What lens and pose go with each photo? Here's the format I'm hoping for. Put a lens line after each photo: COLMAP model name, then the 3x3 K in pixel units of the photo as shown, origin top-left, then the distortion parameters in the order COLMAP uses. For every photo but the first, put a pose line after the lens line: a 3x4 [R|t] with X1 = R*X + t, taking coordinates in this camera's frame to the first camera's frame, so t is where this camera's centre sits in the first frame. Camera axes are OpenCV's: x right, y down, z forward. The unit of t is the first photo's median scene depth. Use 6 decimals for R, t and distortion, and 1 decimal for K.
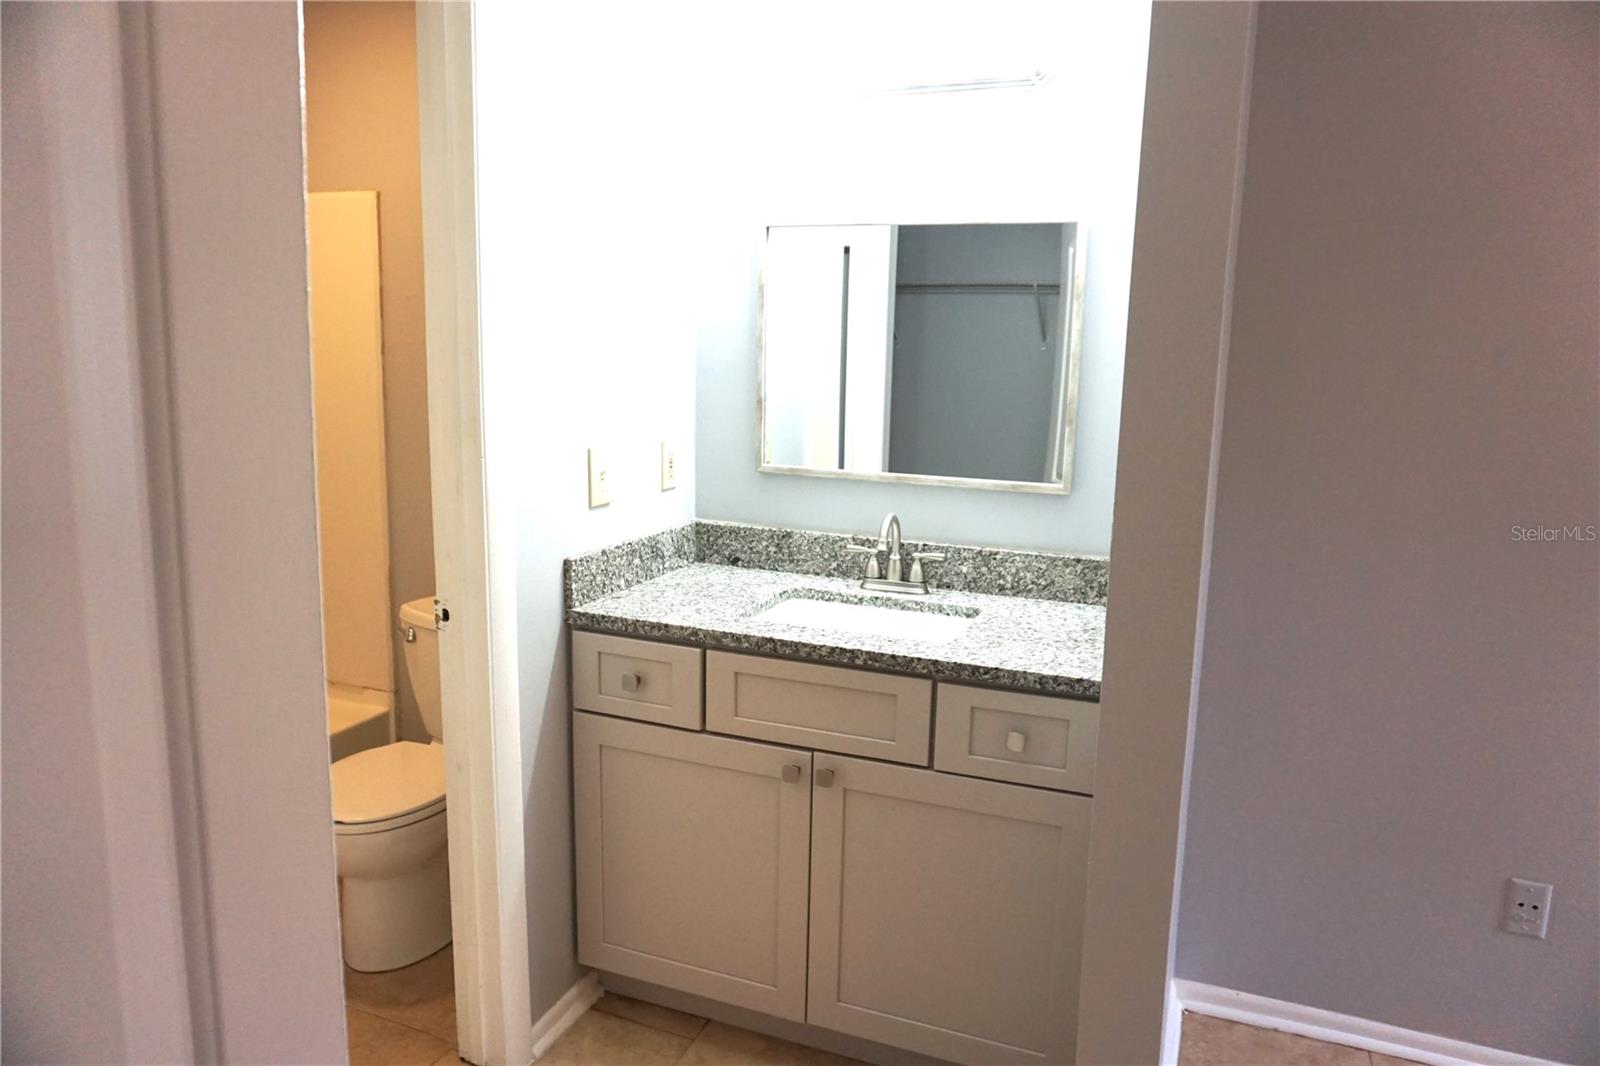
lens RADIAL K [[1067.5, 0, 797.4], [0, 1067.5, 473.7], [0, 0, 1]] dist [-0.024776, 0.012833]
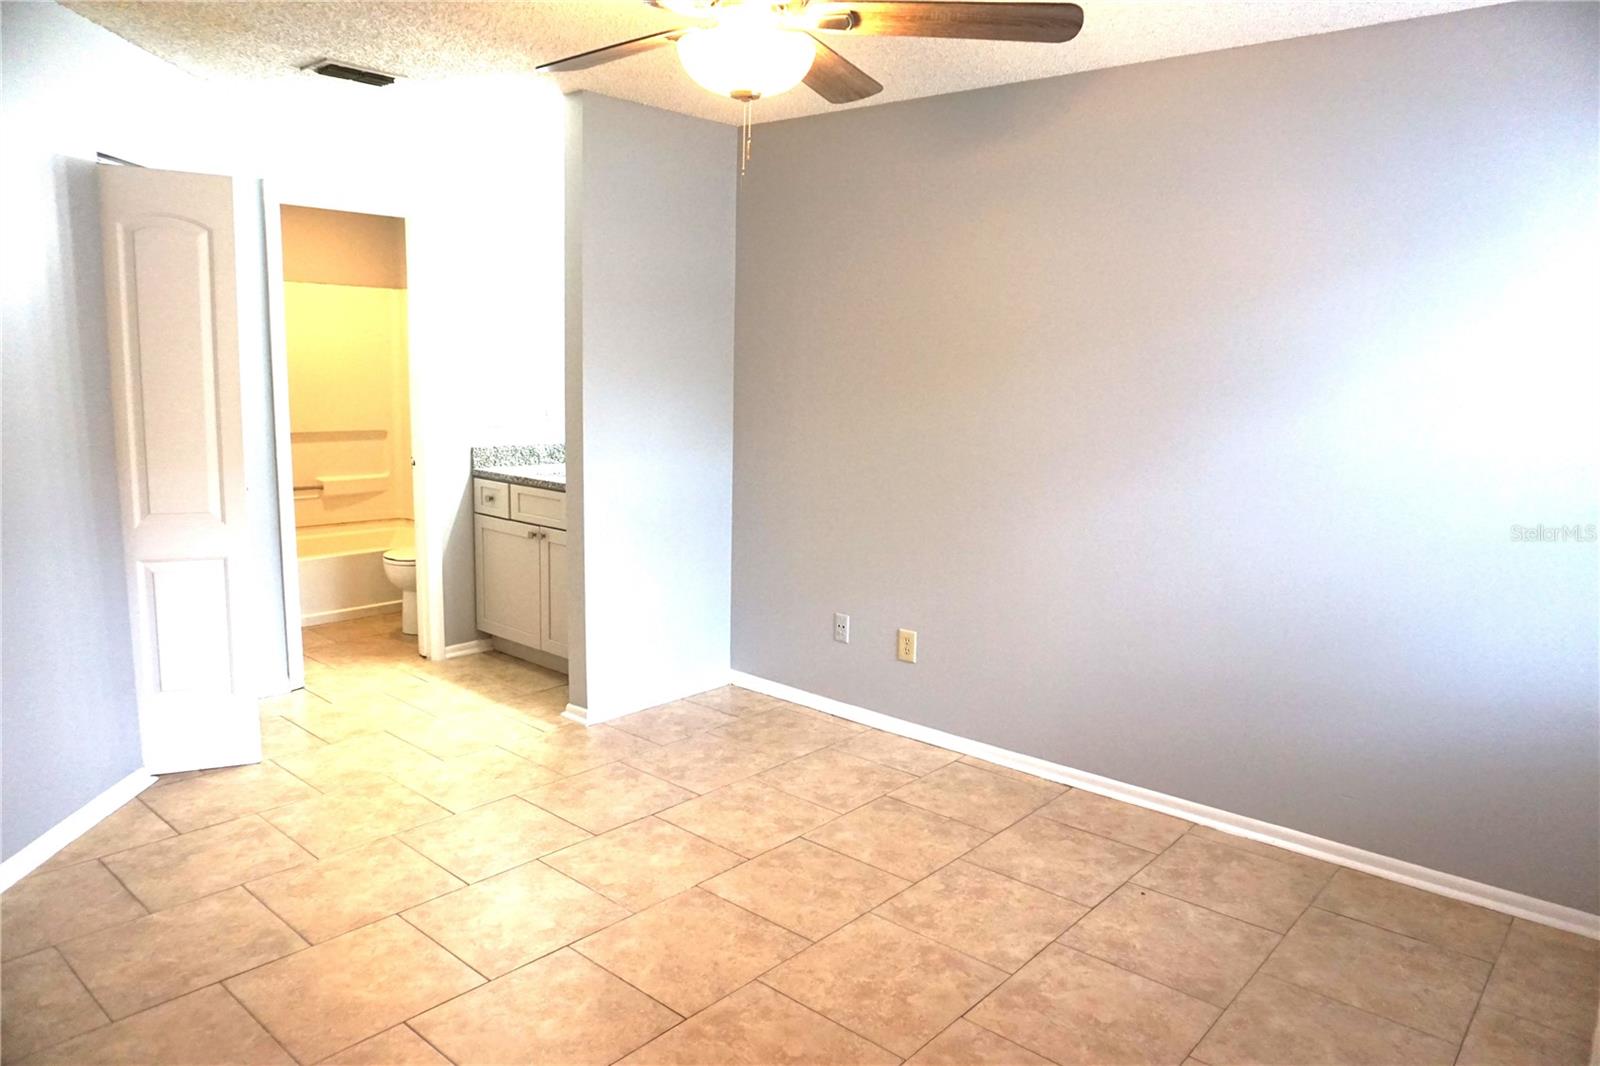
lens RADIAL K [[1067.5, 0, 801.9], [0, 1067.5, 517.0], [0, 0, 1]] dist [-0.024776, 0.012833]
pose [[0.939878, 0.055746, -0.336931, 1.208010], [-0.056282, 0.998381, 0.008184, 0.168733], [0.336841, 0.011271, 0.941494, -0.911069]]
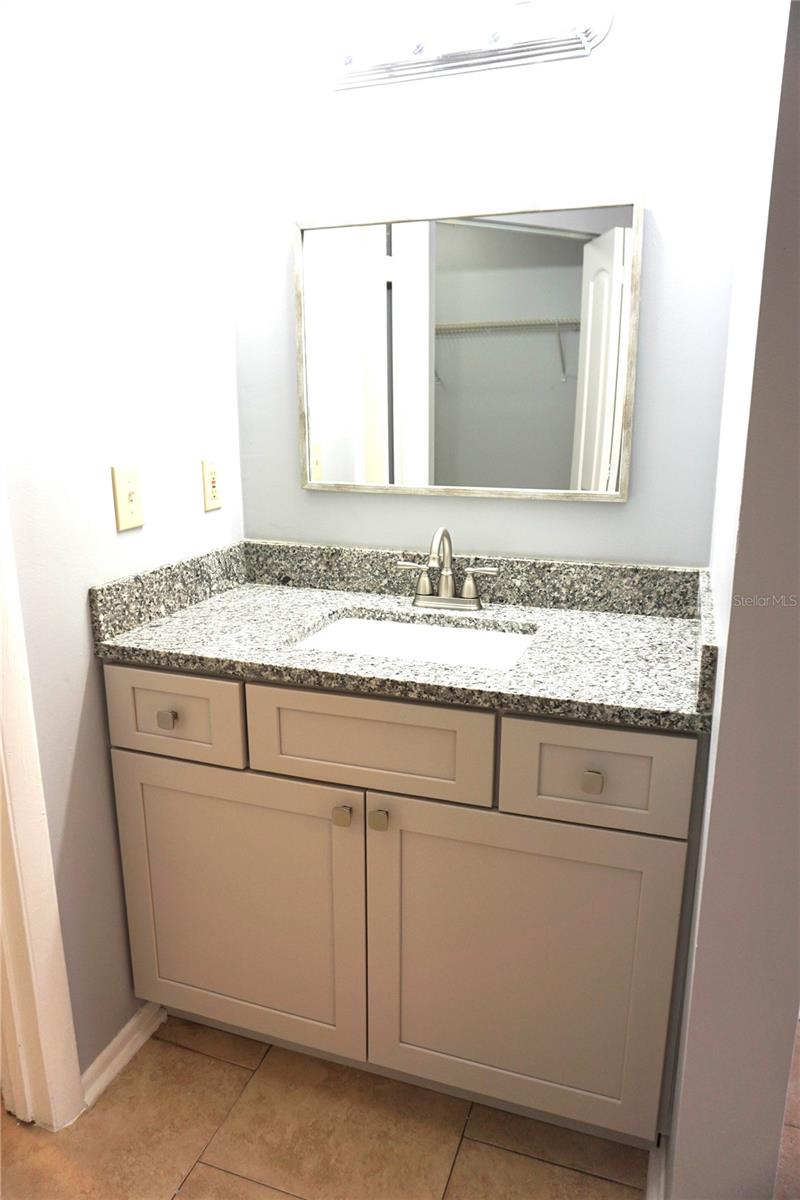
lens RADIAL K [[800.6, 0, 387.6], [0, 800.6, 557.0], [0, 0, 1]] dist [-0.024776, 0.012833]
pose [[0.999067, -0.031624, 0.029398, 0.018047], [0.029392, 0.996863, 0.073483, 0.009465], [-0.031630, -0.072550, 0.996863, 0.296643]]
